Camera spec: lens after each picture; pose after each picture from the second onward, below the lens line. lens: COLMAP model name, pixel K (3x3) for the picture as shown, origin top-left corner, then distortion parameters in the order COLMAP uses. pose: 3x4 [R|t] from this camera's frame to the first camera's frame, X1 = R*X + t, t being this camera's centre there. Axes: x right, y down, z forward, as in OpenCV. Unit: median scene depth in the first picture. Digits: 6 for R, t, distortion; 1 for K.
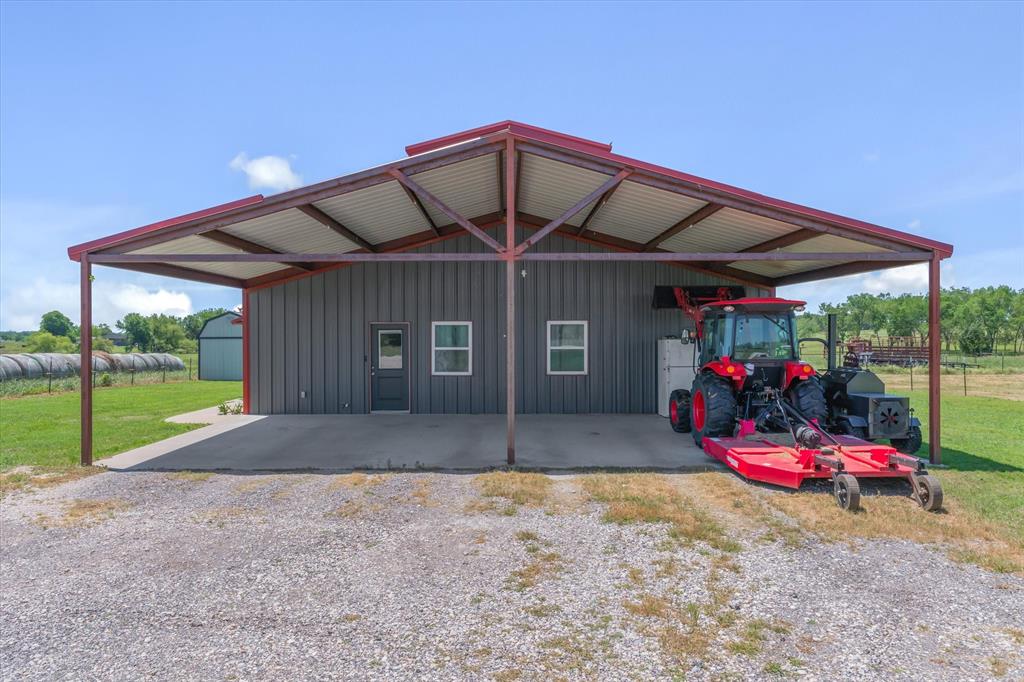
lens RADIAL K [[698.3, 0, 512.0], [0, 698.3, 341.0], [0, 0, 1]] dist [0.019207, -0.000980]
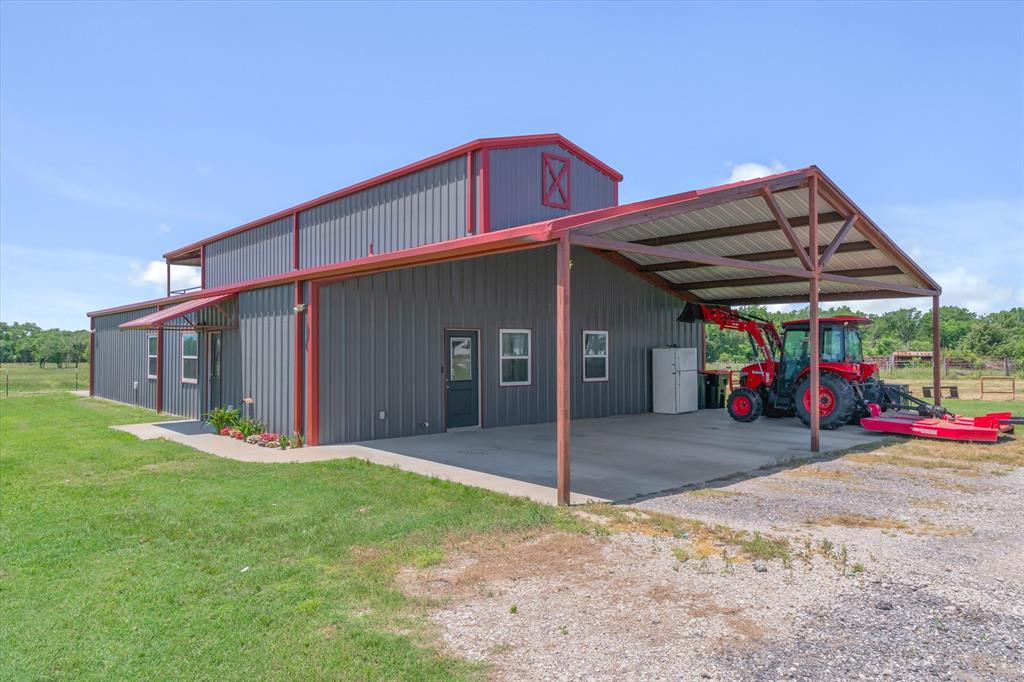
lens RADIAL K [[712.7, 0, 512.0], [0, 712.7, 341.0], [0, 0, 1]] dist [0.000714, 0.004074]
pose [[0.767576, 0.006282, 0.640927, -0.720949], [0.007997, 0.999780, -0.019376, 0.006841], [-0.640908, 0.019998, 0.767357, 0.246595]]
